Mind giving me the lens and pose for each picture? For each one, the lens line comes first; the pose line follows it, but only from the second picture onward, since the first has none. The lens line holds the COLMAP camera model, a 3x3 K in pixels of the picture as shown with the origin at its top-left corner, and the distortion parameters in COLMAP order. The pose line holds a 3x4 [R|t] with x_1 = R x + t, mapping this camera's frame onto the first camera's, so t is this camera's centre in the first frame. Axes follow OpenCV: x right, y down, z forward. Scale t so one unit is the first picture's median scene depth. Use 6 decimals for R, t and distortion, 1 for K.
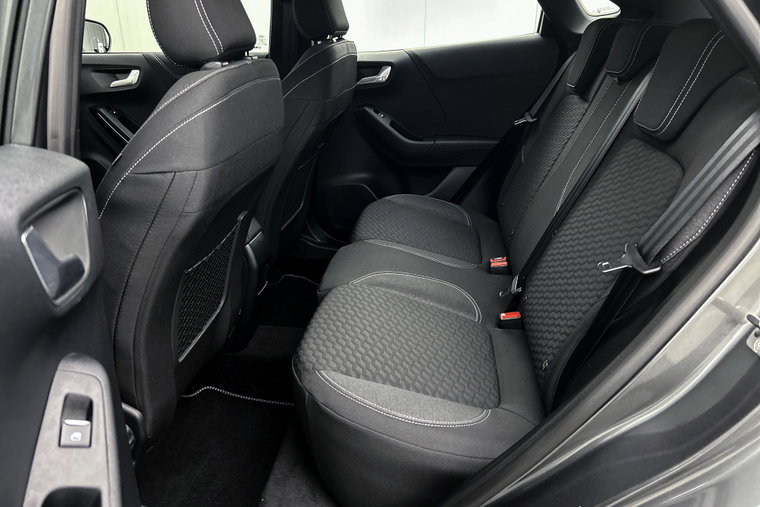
lens RADIAL K [[572.4, 0, 378.5], [0, 572.4, 260.8], [0, 0, 1]] dist [0.052965, -0.069037]
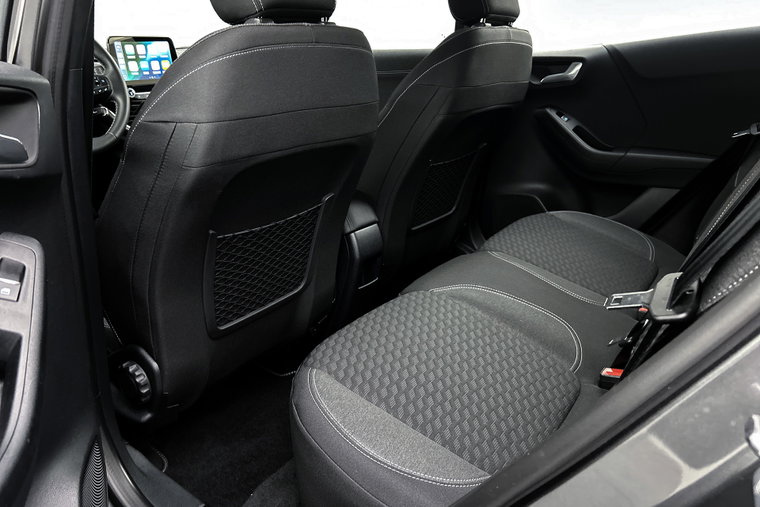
lens RADIAL K [[572.4, 0, 381.2], [0, 572.4, 247.1], [0, 0, 1]] dist [0.052965, -0.069037]
pose [[0.880181, 0.154991, -0.448619, 0.192447], [-0.183716, 0.982757, -0.020919, 0.005018], [0.437641, 0.100831, 0.893478, 0.134674]]
